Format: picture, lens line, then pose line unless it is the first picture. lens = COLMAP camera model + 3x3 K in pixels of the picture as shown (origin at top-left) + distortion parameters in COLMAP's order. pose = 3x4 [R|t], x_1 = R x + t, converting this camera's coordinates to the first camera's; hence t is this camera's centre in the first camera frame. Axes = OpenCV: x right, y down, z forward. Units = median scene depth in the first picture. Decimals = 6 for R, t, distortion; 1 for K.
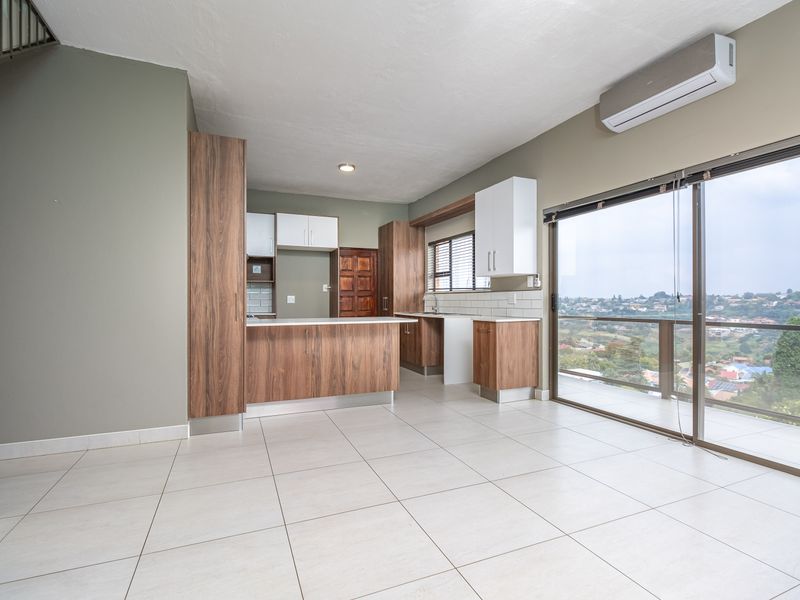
lens RADIAL K [[396.7, 0, 394.0], [0, 396.7, 300.8], [0, 0, 1]] dist [0.000477, -0.001451]
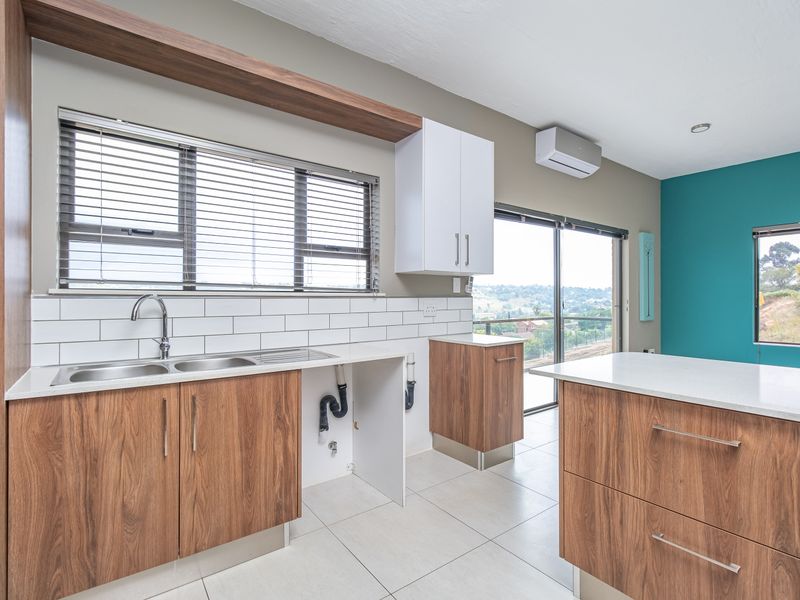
lens RADIAL K [[396.7, 0, 394.0], [0, 396.7, 300.8], [0, 0, 1]] dist [0.000477, -0.001451]
pose [[-0.227505, 0.001368, 0.973776, -0.128106], [0.003232, 0.999995, -0.000649, -0.007317], [-0.973771, 0.003000, -0.227509, 0.470287]]
